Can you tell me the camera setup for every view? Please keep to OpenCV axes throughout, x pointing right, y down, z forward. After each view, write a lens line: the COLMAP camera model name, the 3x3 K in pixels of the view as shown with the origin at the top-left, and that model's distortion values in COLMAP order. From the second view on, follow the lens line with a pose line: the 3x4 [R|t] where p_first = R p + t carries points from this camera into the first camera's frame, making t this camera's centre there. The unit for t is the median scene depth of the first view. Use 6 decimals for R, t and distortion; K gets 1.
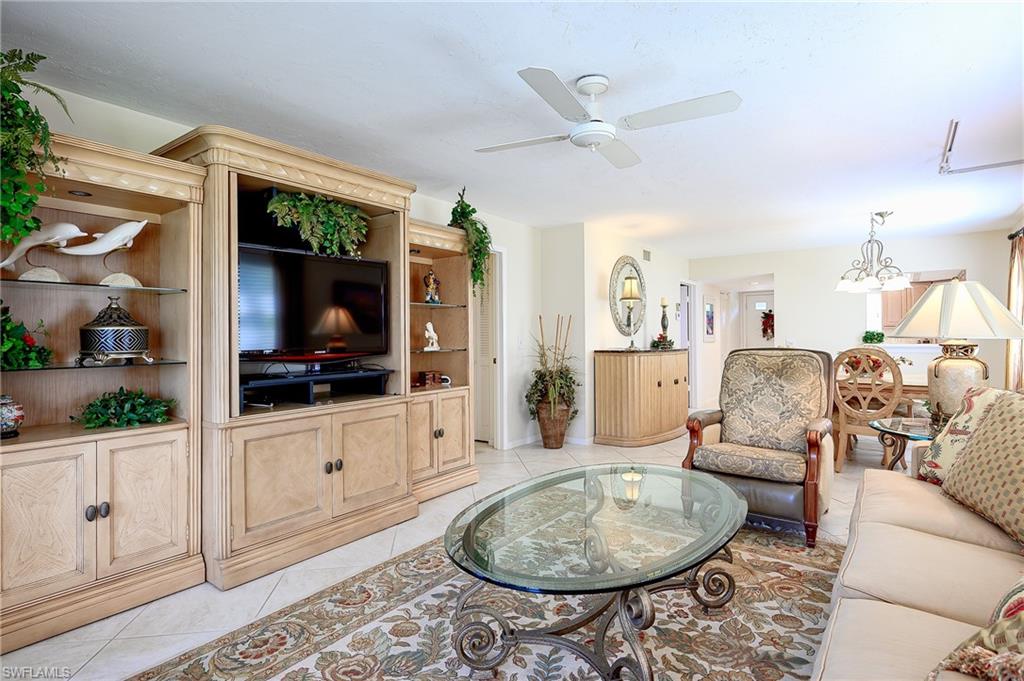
lens RADIAL K [[536.0, 0, 511.3], [0, 536.0, 341.0], [0, 0, 1]] dist [0.003590, -0.000121]
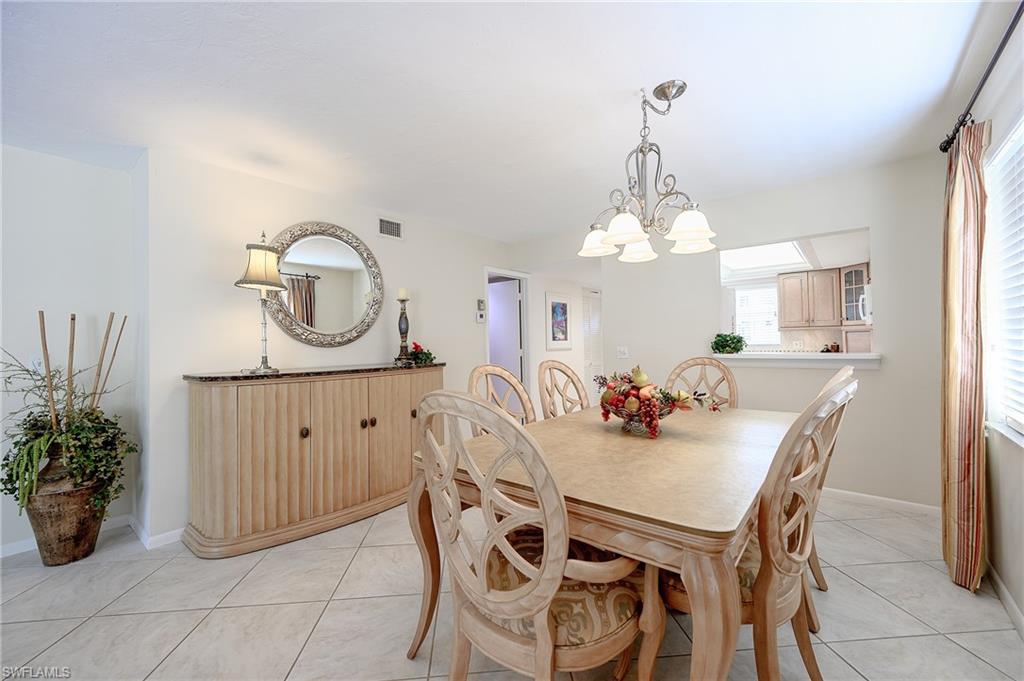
lens RADIAL K [[420.9, 0, 511.5], [0, 420.9, 338.8], [0, 0, 1]] dist [-0.004583, 0.000259]
pose [[0.998427, -0.012514, -0.054656, 0.447410], [0.011773, 0.999835, -0.013854, -0.008756], [0.054820, 0.013188, 0.998409, 0.486063]]
